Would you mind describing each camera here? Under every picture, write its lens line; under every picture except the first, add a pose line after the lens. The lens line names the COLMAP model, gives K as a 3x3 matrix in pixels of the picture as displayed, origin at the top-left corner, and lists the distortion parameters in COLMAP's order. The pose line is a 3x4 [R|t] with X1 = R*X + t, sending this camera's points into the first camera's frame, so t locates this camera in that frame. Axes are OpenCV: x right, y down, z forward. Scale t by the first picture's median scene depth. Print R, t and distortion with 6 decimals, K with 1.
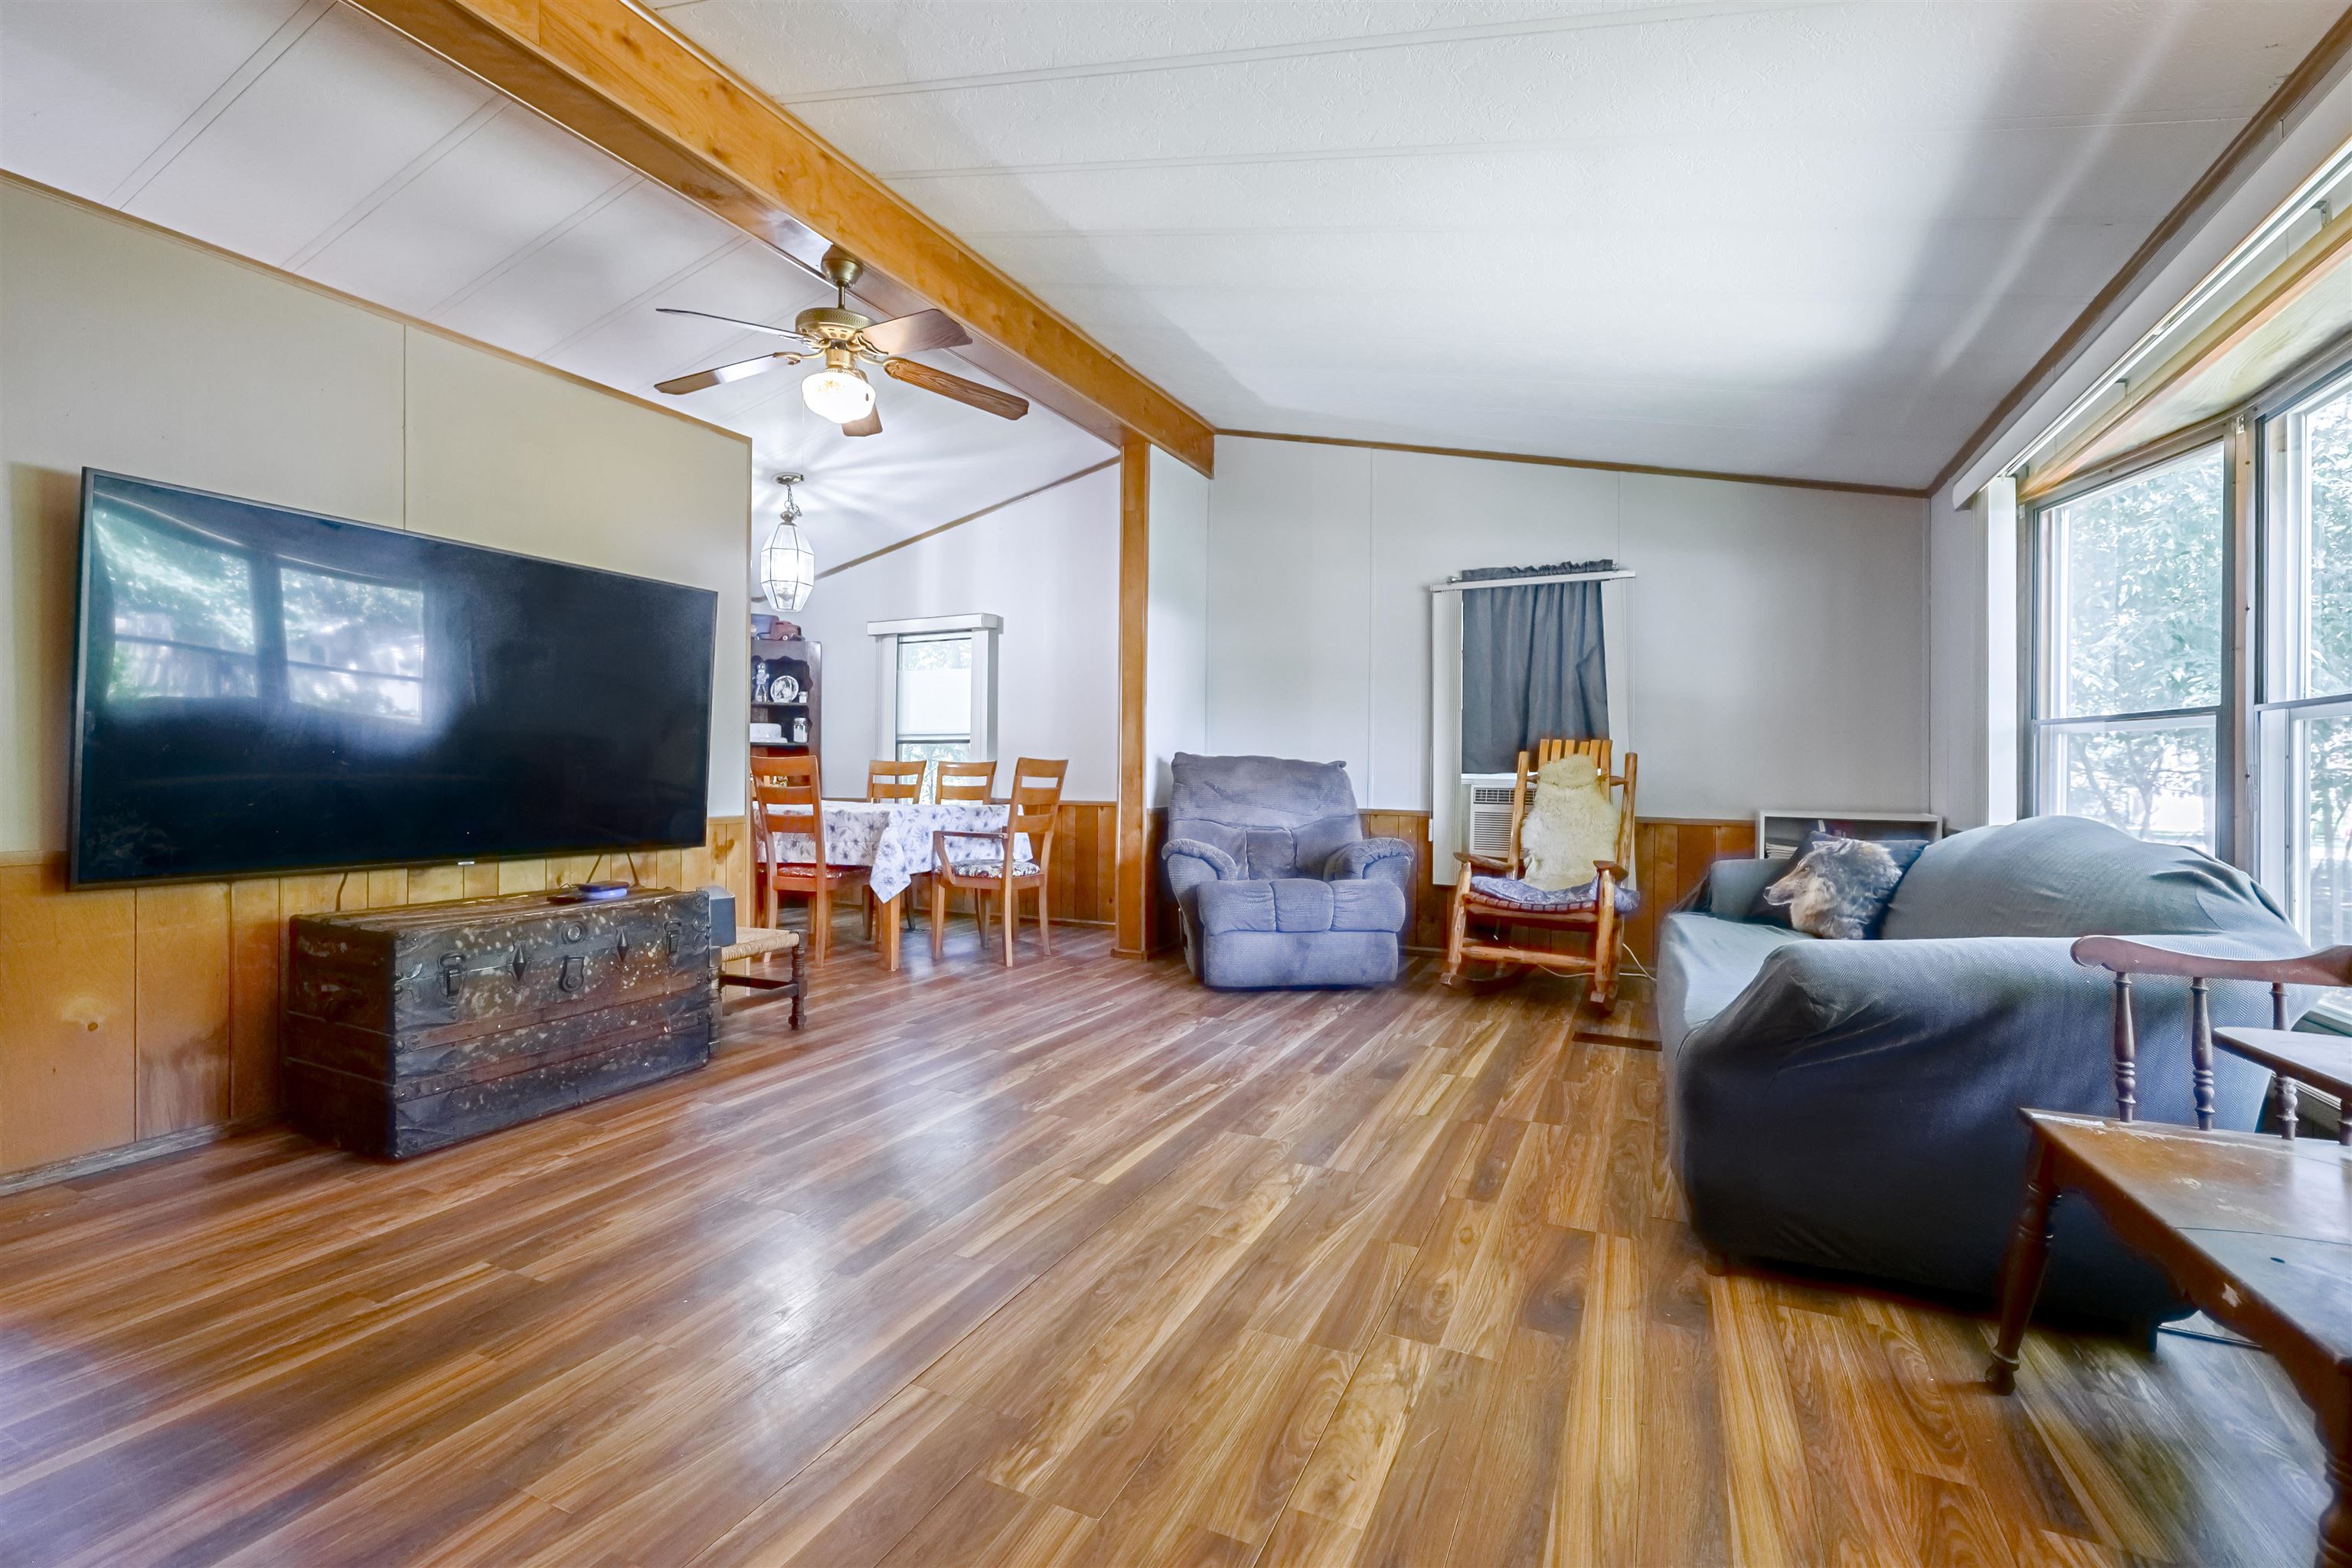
lens RADIAL K [[995.0, 0, 1164.6], [0, 995.0, 771.8], [0, 0, 1]] dist [0.001759, 0.000027]
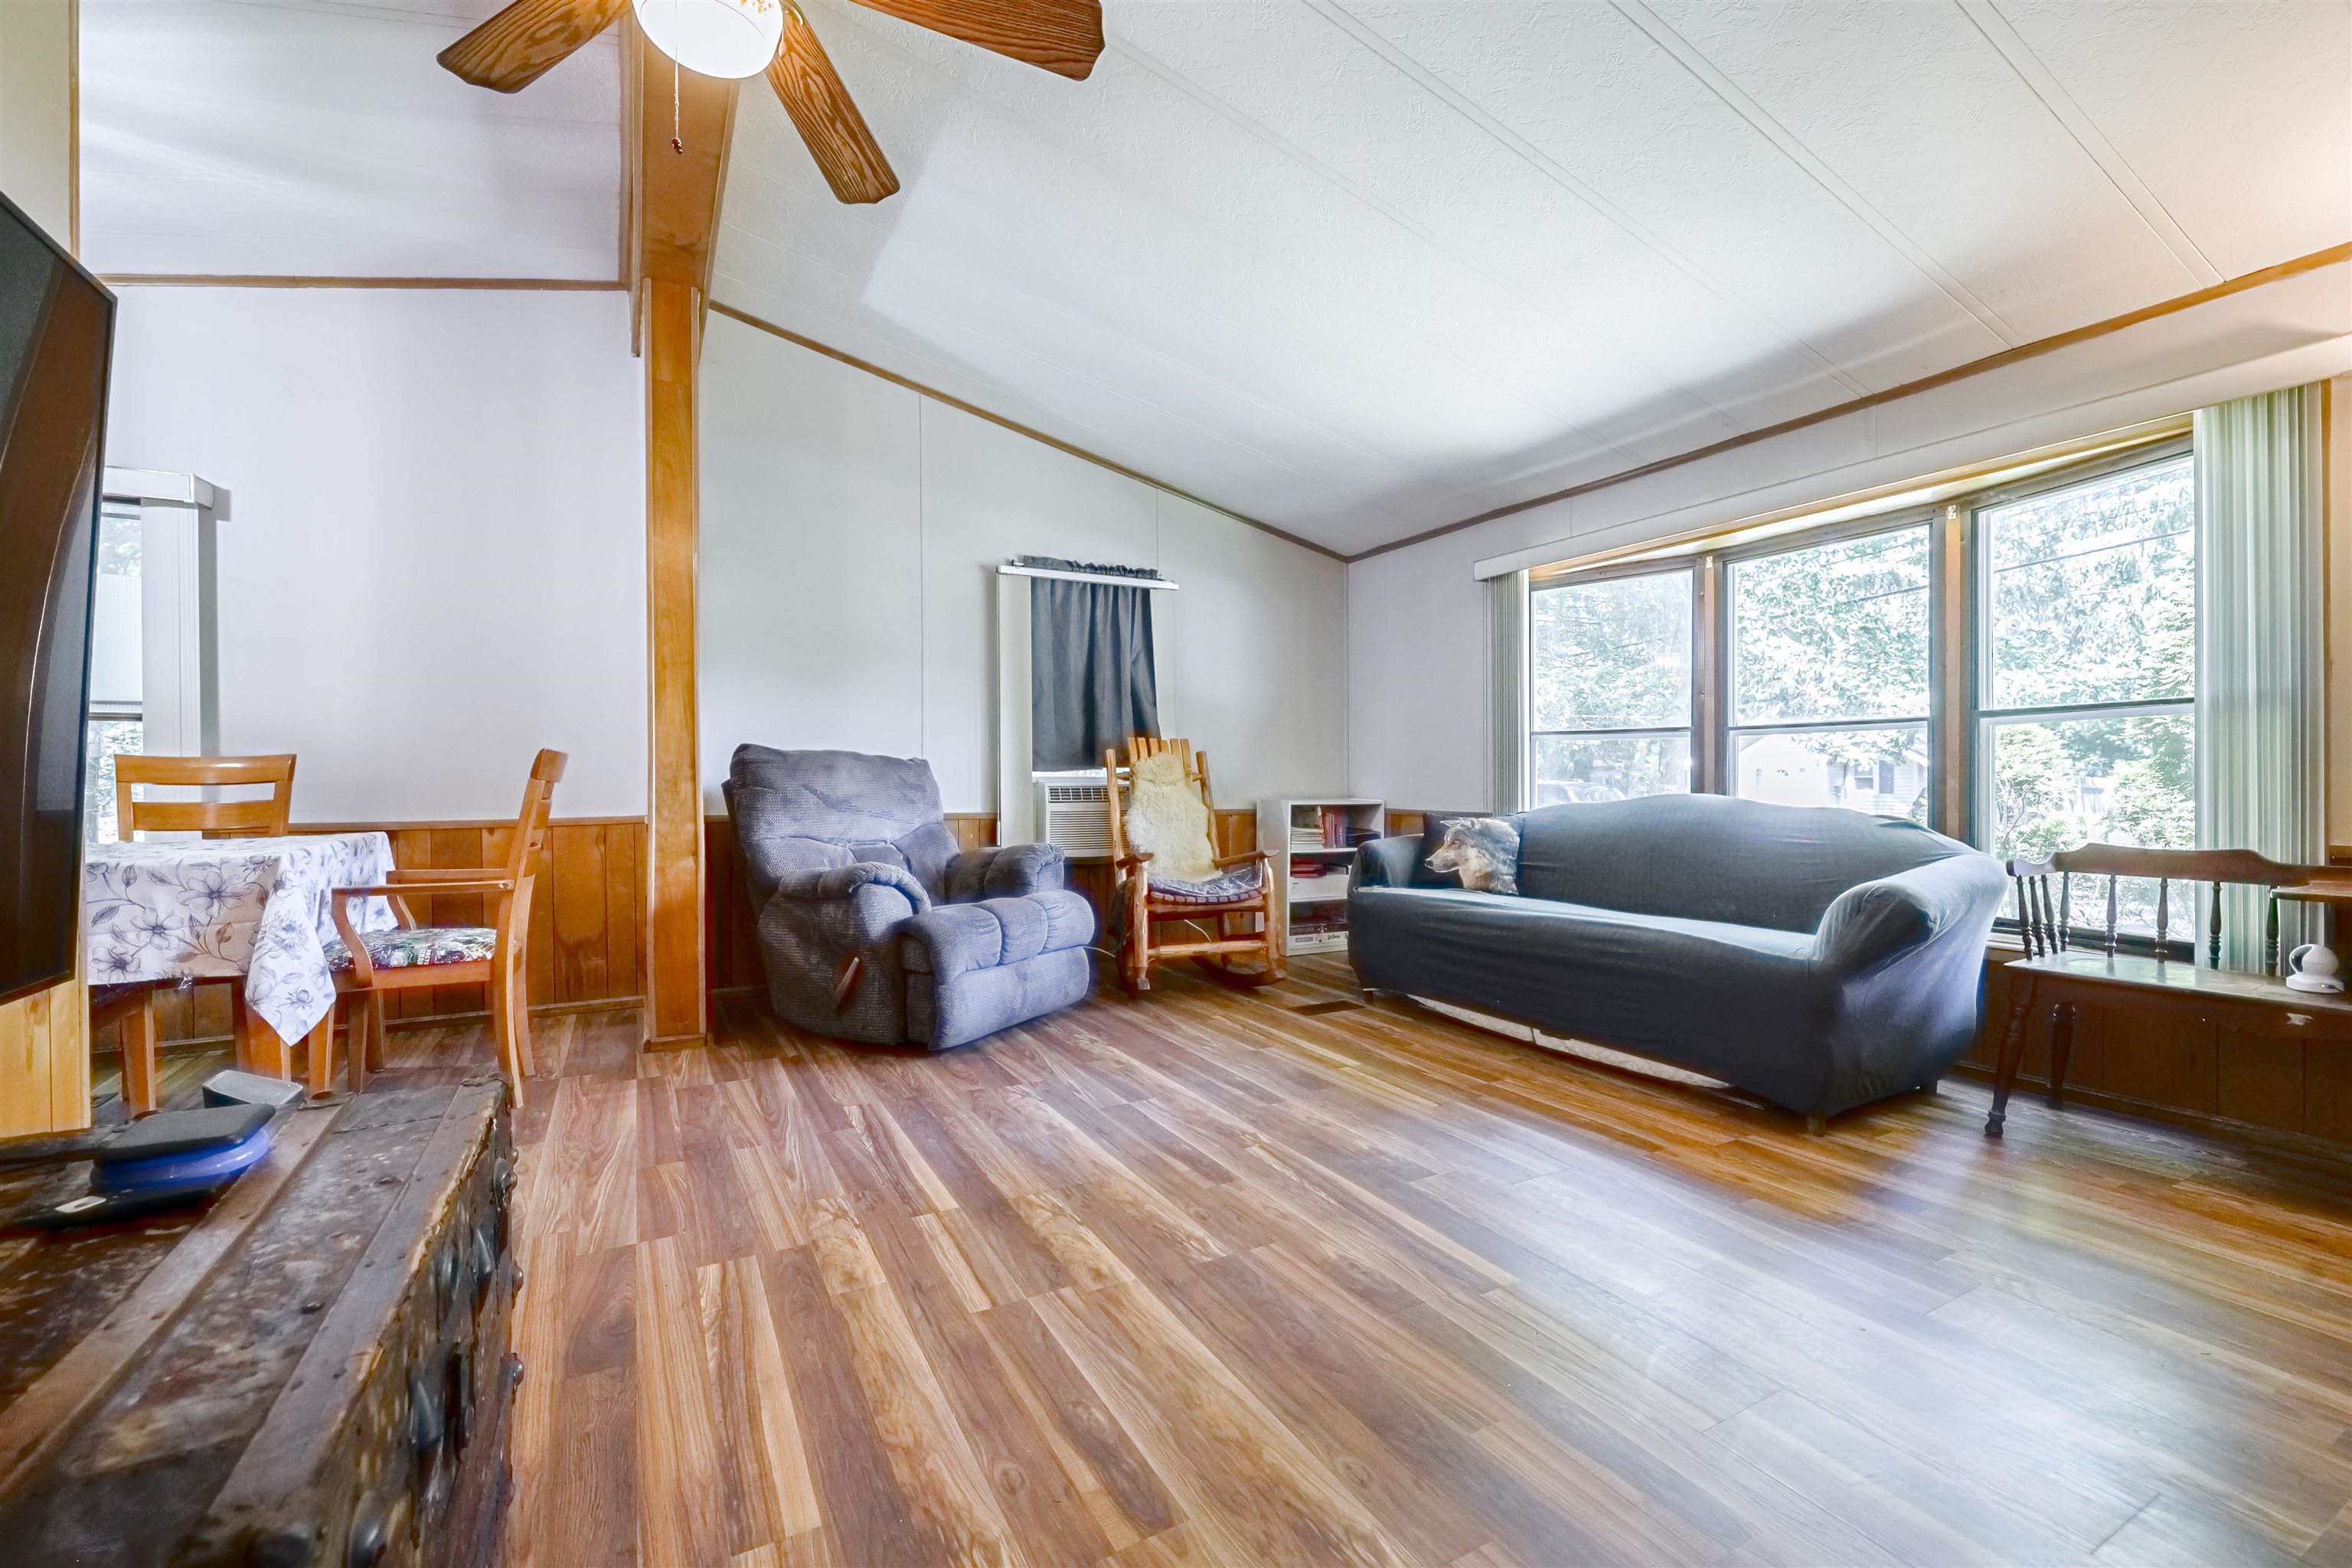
lens RADIAL K [[995.0, 0, 1164.5], [0, 995.0, 785.0], [0, 0, 1]] dist [0.001759, 0.000027]
pose [[0.589000, -0.017557, 0.807943, -0.461110], [0.006343, 0.999834, 0.017103, -0.000808], [-0.808108, -0.004948, 0.589013, 0.403123]]
